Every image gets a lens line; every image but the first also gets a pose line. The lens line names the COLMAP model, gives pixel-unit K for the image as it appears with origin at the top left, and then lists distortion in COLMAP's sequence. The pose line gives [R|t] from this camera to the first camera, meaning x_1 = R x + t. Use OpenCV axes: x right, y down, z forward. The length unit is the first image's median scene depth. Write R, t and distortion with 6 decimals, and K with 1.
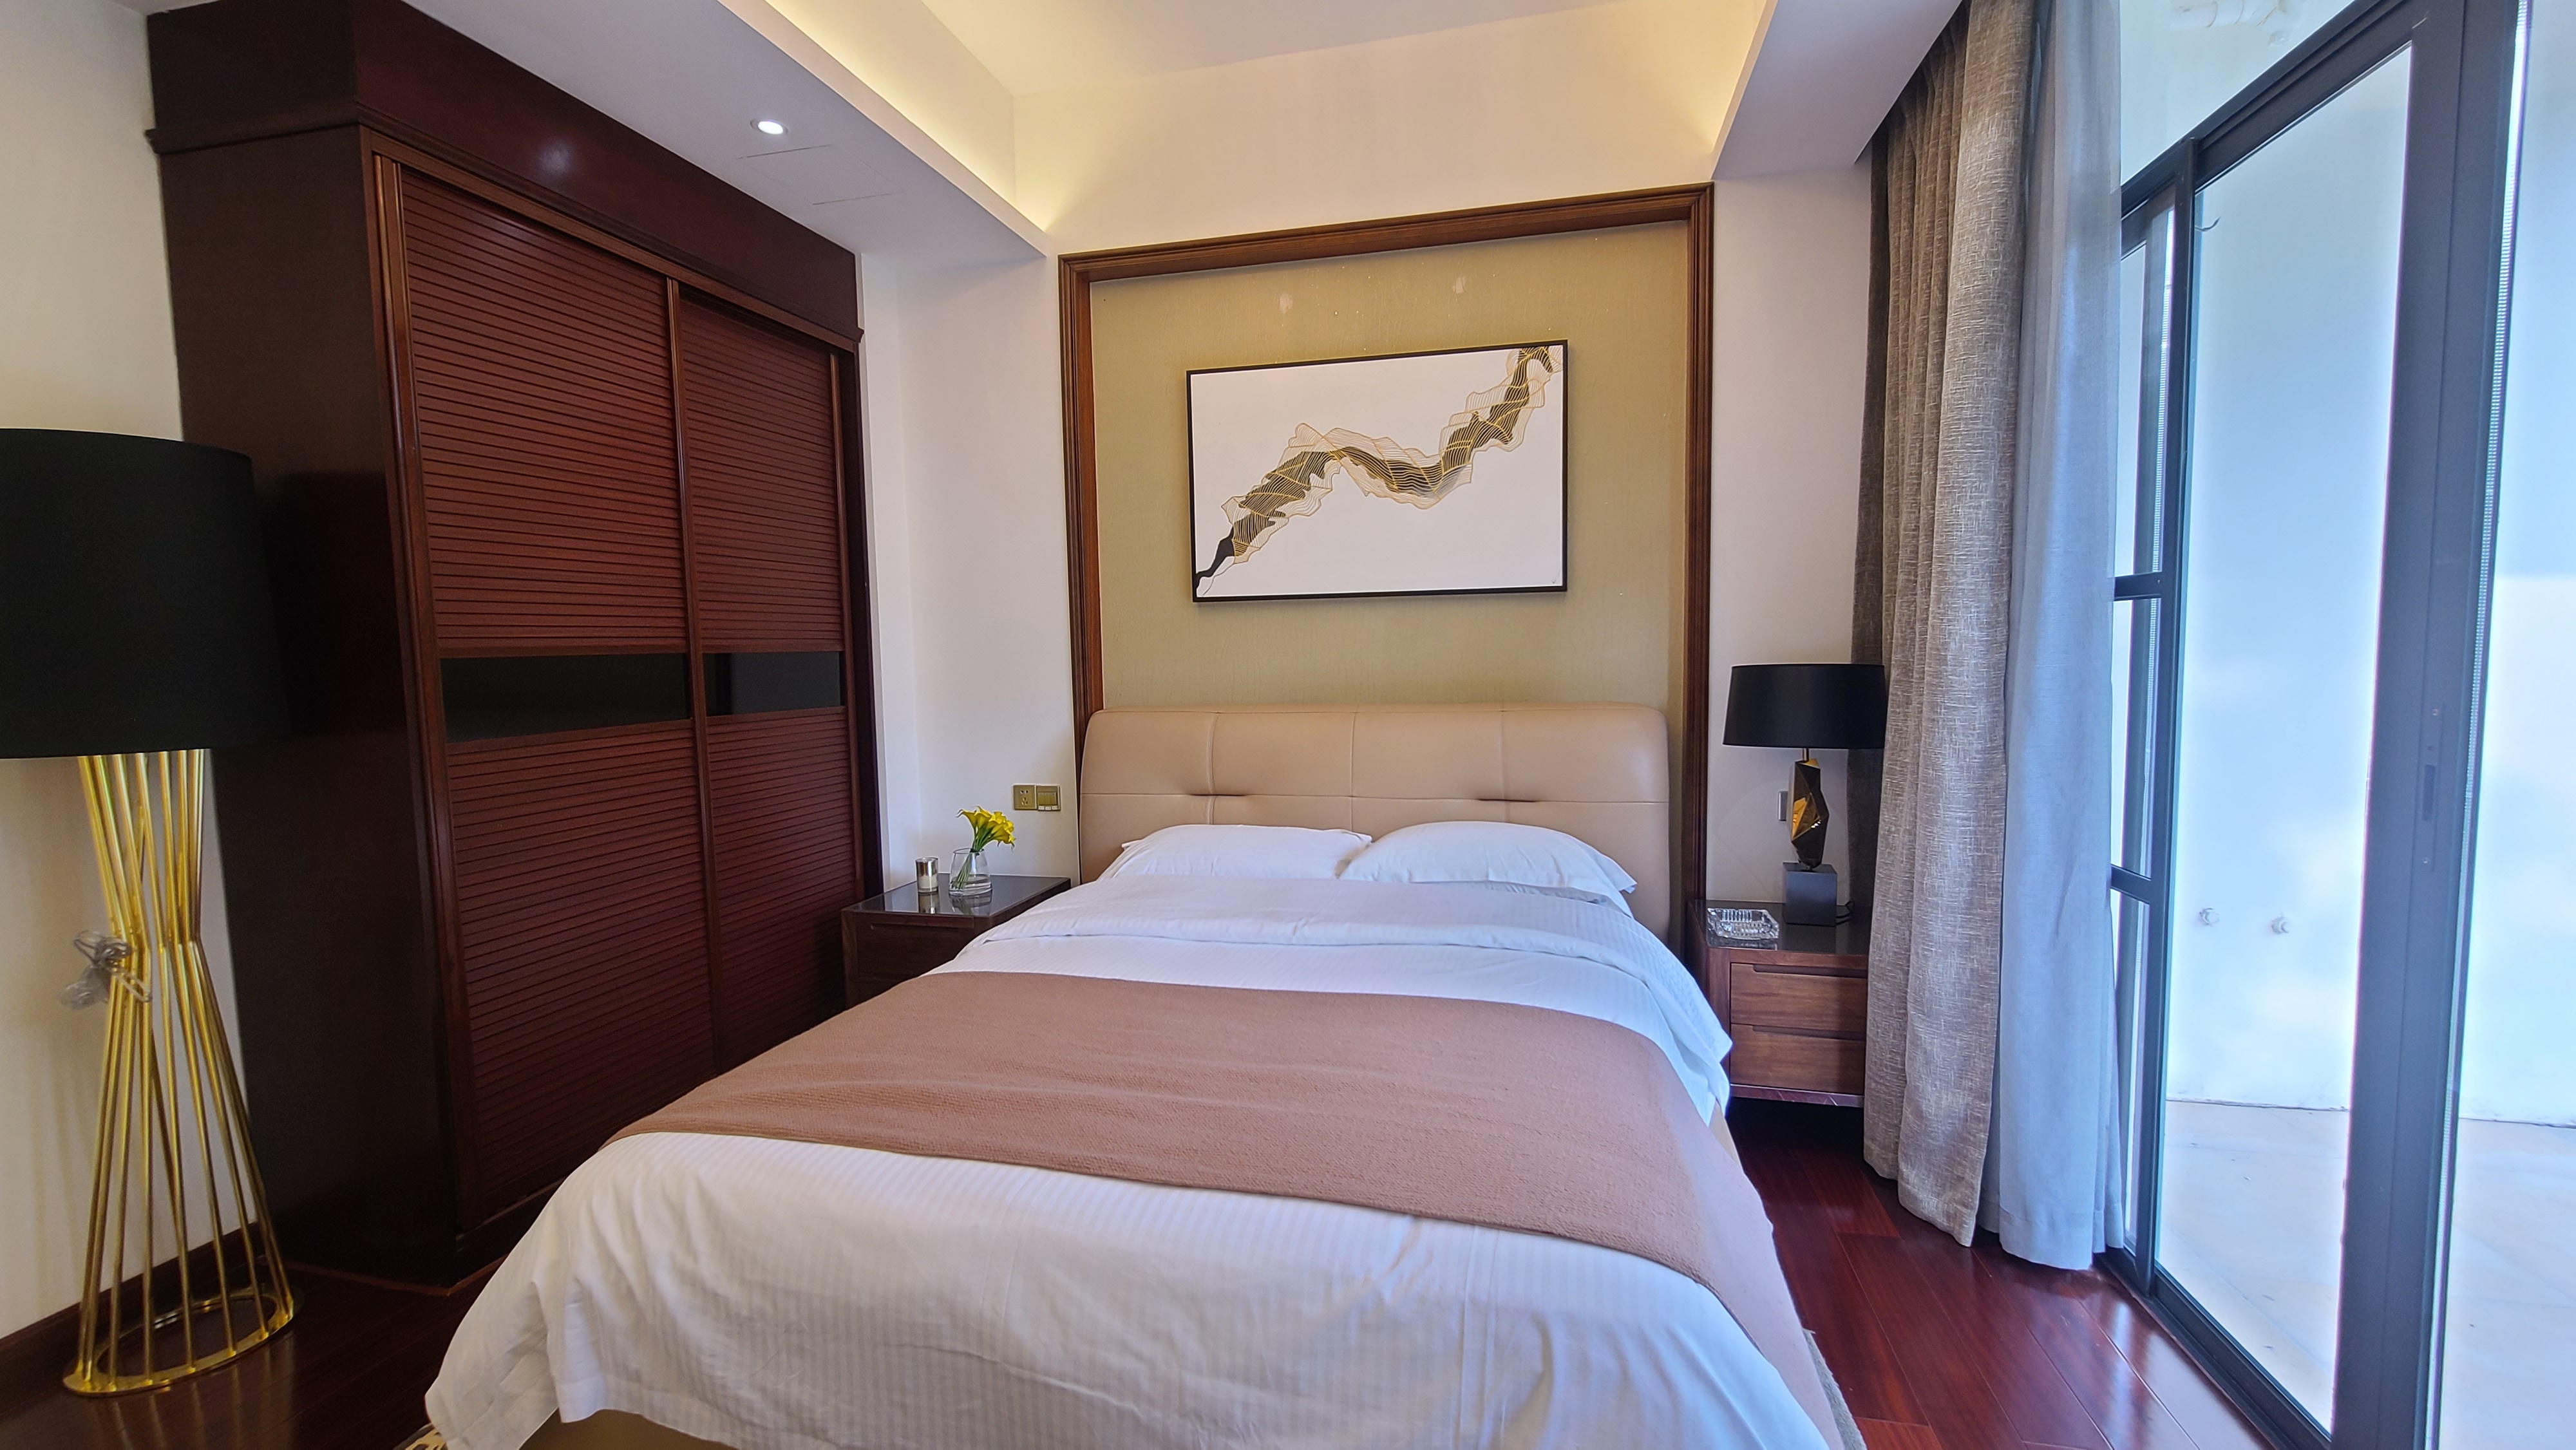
lens RADIAL K [[1063.0, 0, 1296.4], [0, 1063.0, 727.9], [0, 0, 1]] dist [0.000574, 0.000667]
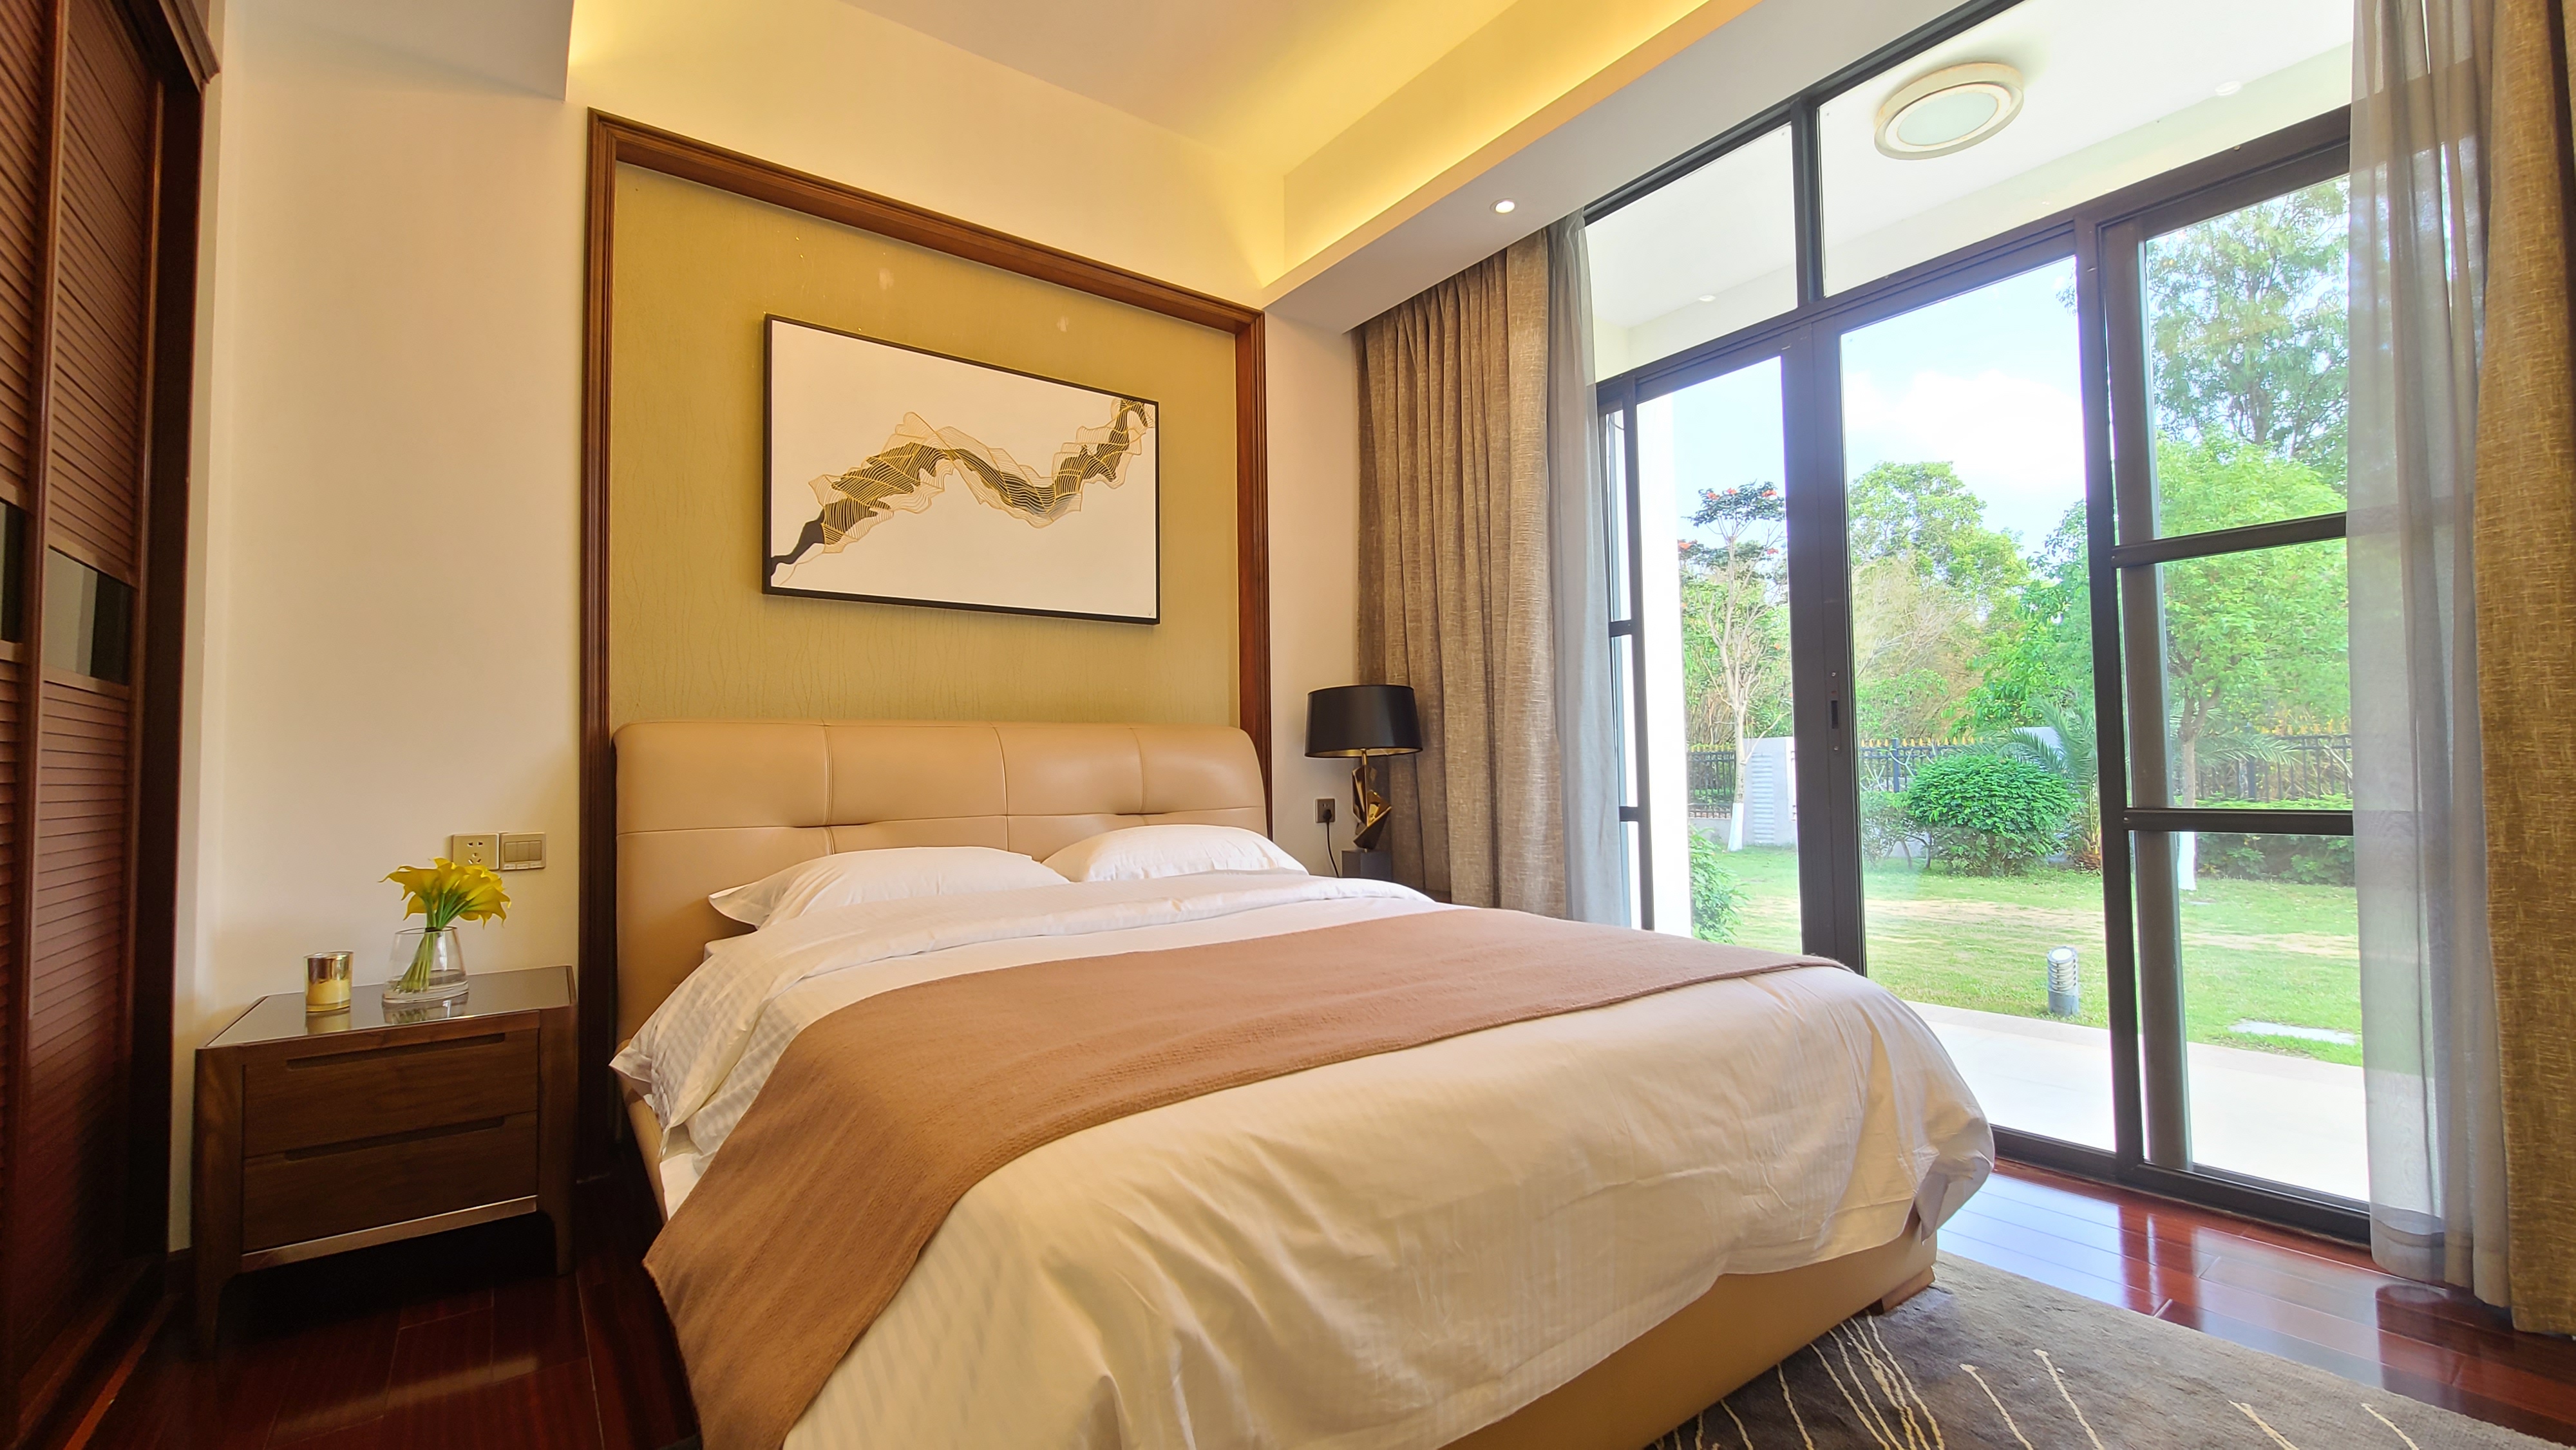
lens RADIAL K [[1063.0, 0, 1284.9], [0, 1063.0, 730.8], [0, 0, 1]] dist [0.000574, 0.000667]
pose [[0.642932, 0.039667, 0.764895, -0.489699], [0.064255, 0.992344, -0.105472, 0.102395], [-0.763223, 0.116959, 0.635461, 0.221144]]
